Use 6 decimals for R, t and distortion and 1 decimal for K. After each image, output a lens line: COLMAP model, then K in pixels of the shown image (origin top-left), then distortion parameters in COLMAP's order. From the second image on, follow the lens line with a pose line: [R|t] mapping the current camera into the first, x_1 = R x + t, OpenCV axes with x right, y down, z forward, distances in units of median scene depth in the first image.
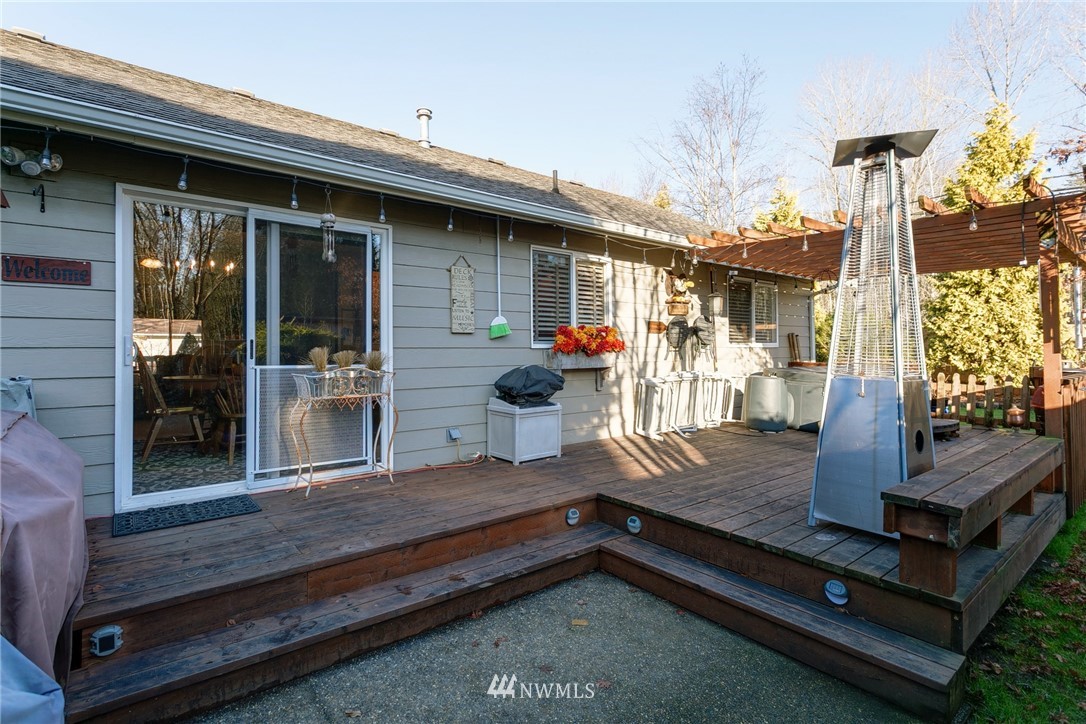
lens RADIAL K [[525.7, 0, 537.5], [0, 525.7, 349.2], [0, 0, 1]] dist [-0.000475, 0.000071]
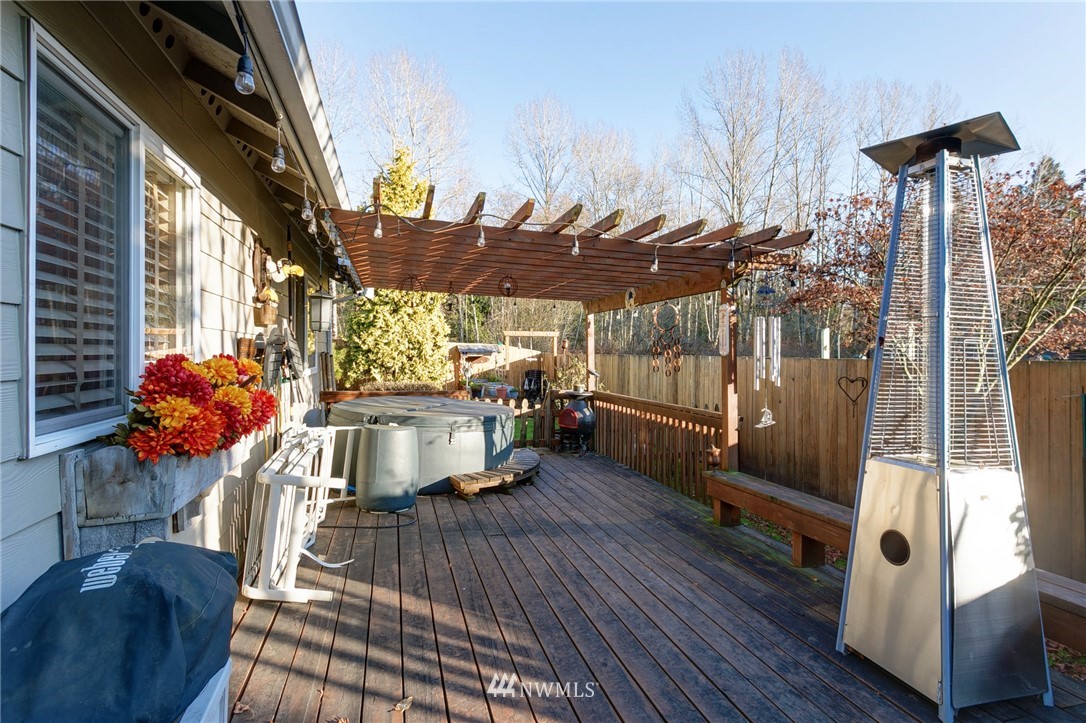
lens RADIAL K [[532.1, 0, 543.0], [0, 532.1, 361.5], [0, 0, 1]] dist [-0.089848, -0.000165]
pose [[0.383951, -0.008195, 0.923317, -0.052035], [-0.012290, 0.999827, 0.013984, -0.022488], [-0.923272, -0.016717, 0.383784, 0.300724]]
